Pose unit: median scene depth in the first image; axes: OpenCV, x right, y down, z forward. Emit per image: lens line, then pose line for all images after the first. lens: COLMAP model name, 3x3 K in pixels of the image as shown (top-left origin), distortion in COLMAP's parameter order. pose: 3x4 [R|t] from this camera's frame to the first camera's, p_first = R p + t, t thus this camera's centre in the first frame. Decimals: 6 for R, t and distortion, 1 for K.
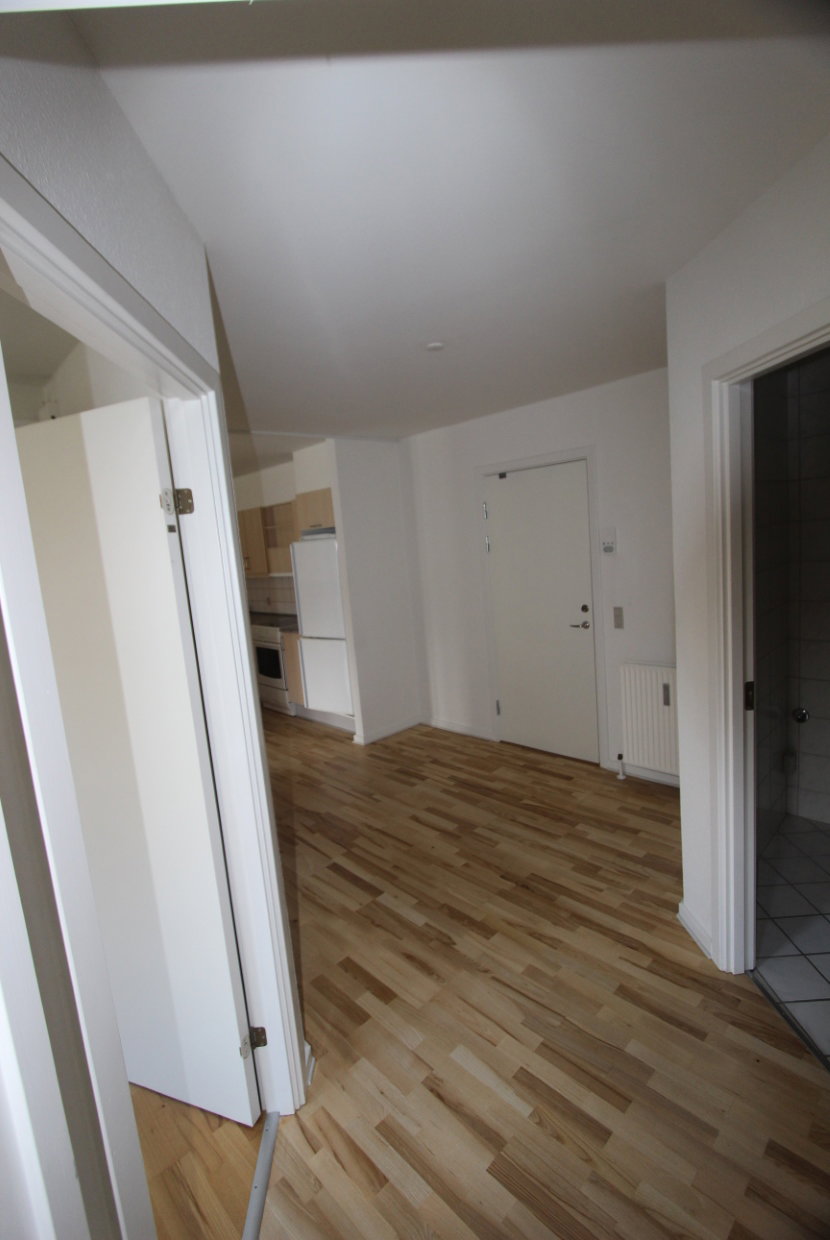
lens RADIAL K [[578.6, 0, 415.0], [0, 578.6, 620.0], [0, 0, 1]] dist [-0.000170, 0.000128]
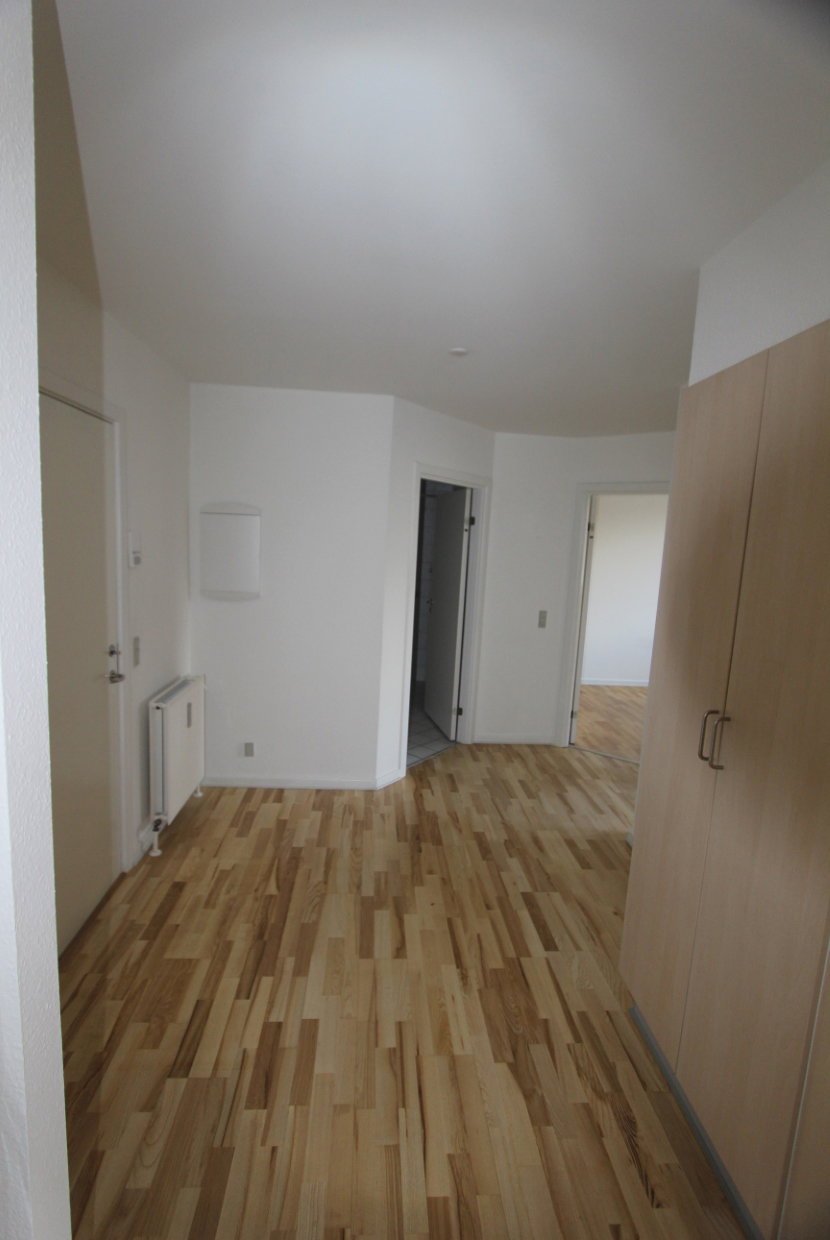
lens RADIAL K [[547.7, 0, 413.1], [0, 547.7, 615.2], [0, 0, 1]] dist [-0.003105, -0.000513]
pose [[-0.753290, -0.039340, 0.656510, -0.468624], [0.109038, 0.976925, 0.183652, -0.173341], [-0.648586, 0.209928, -0.731619, 1.559939]]
